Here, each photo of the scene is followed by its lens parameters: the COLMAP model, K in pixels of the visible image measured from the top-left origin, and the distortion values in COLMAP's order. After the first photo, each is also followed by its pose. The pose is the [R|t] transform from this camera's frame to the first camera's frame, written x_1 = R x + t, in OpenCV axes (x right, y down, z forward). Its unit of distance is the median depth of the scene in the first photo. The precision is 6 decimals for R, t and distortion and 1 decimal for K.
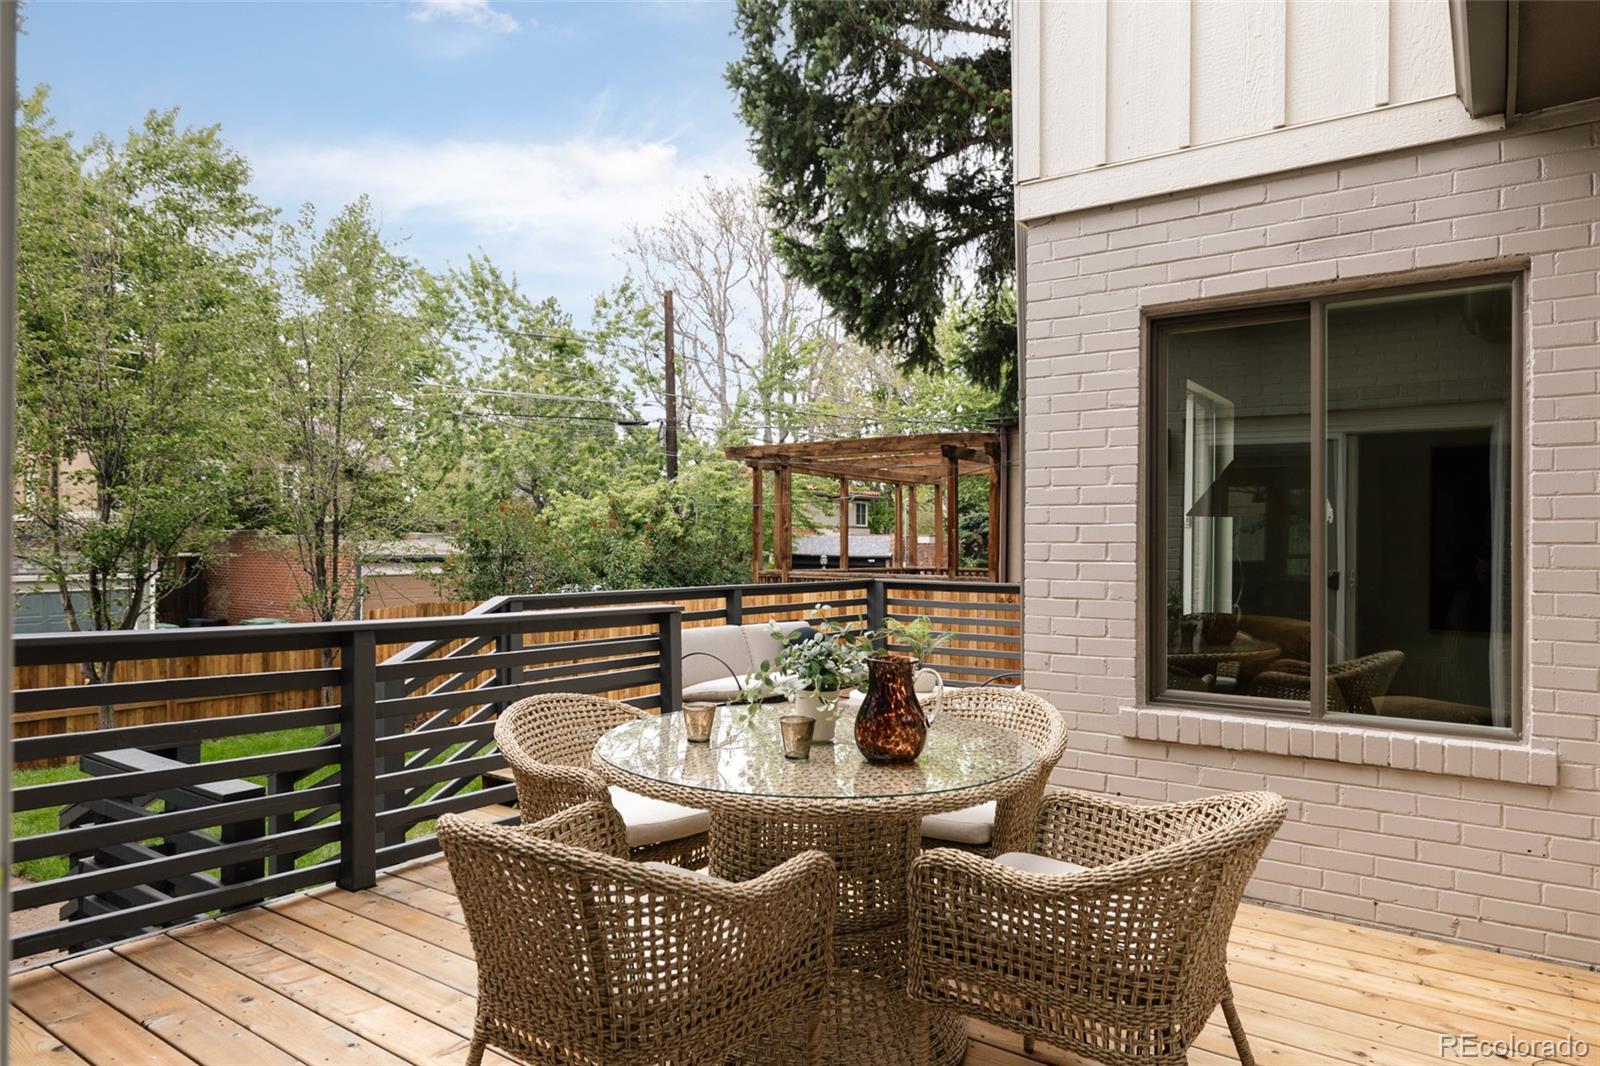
lens RADIAL K [[991.5, 0, 800.0], [0, 991.5, 533.0], [0, 0, 1]] dist [0.000376, -0.000020]
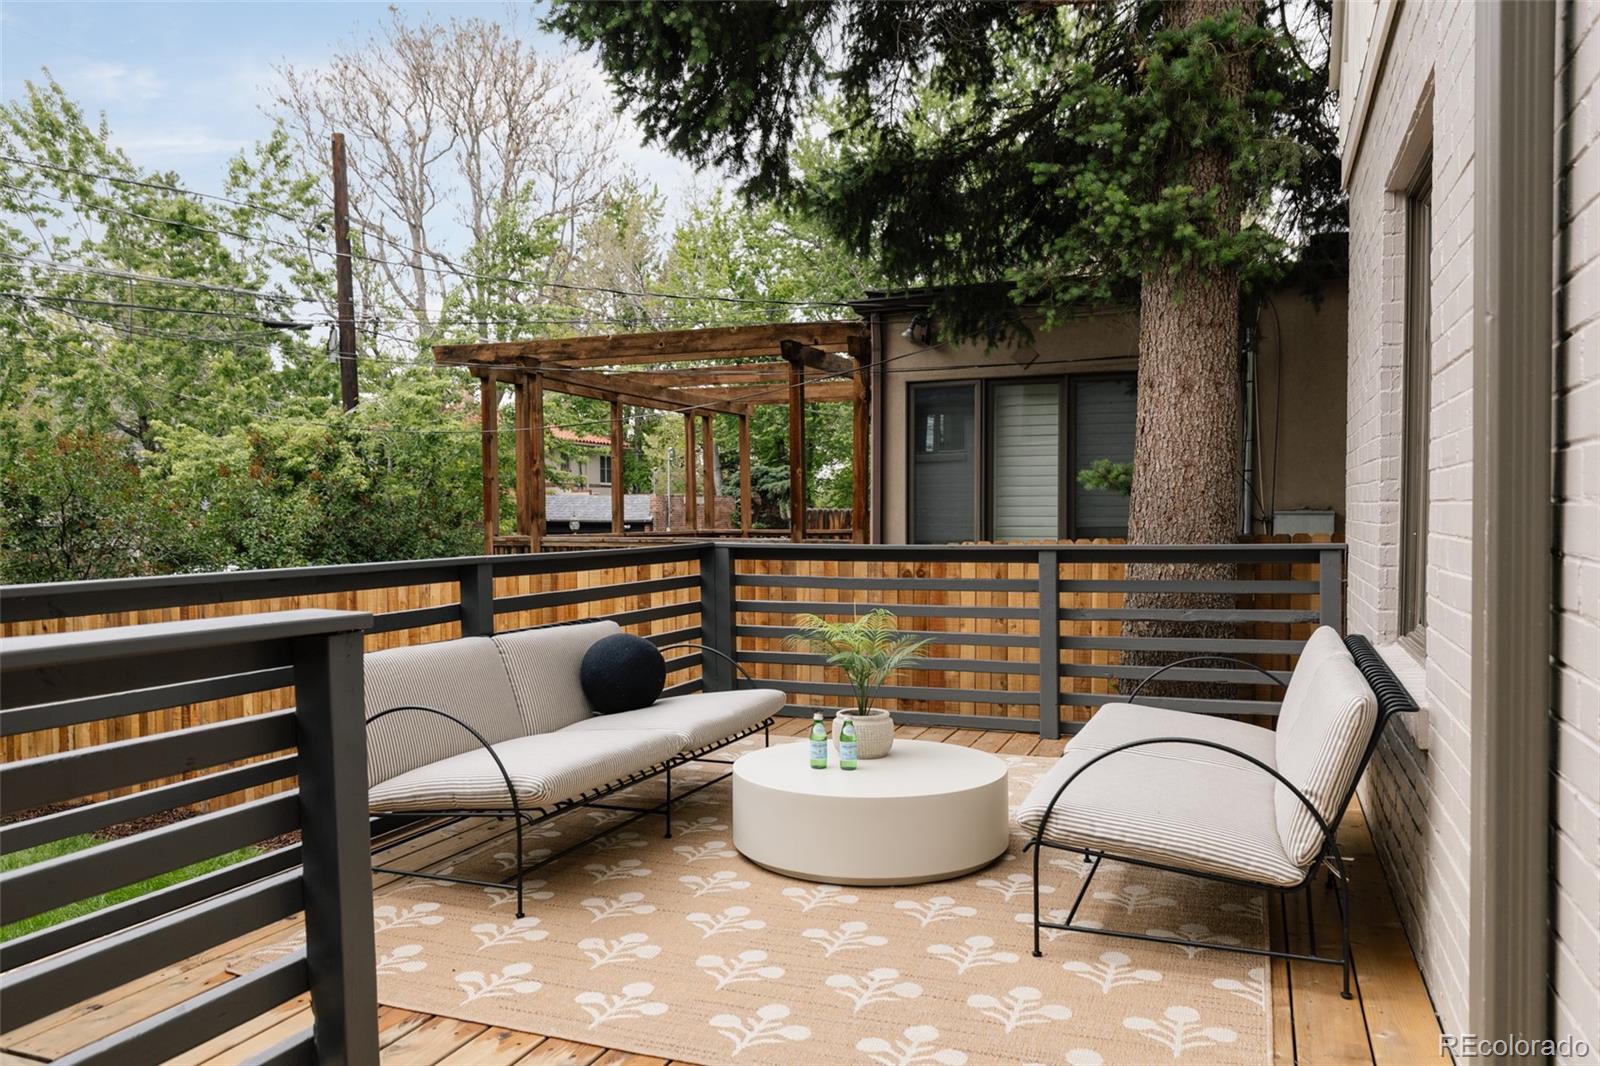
lens RADIAL K [[1154.6, 0, 799.6], [0, 1154.6, 548.9], [0, 0, 1]] dist [0.000608, -0.031696]
pose [[0.971602, -0.019451, 0.235820, -0.012212], [0.008868, 0.998909, 0.045855, 0.006235], [-0.236455, -0.042461, 0.970714, 0.105702]]
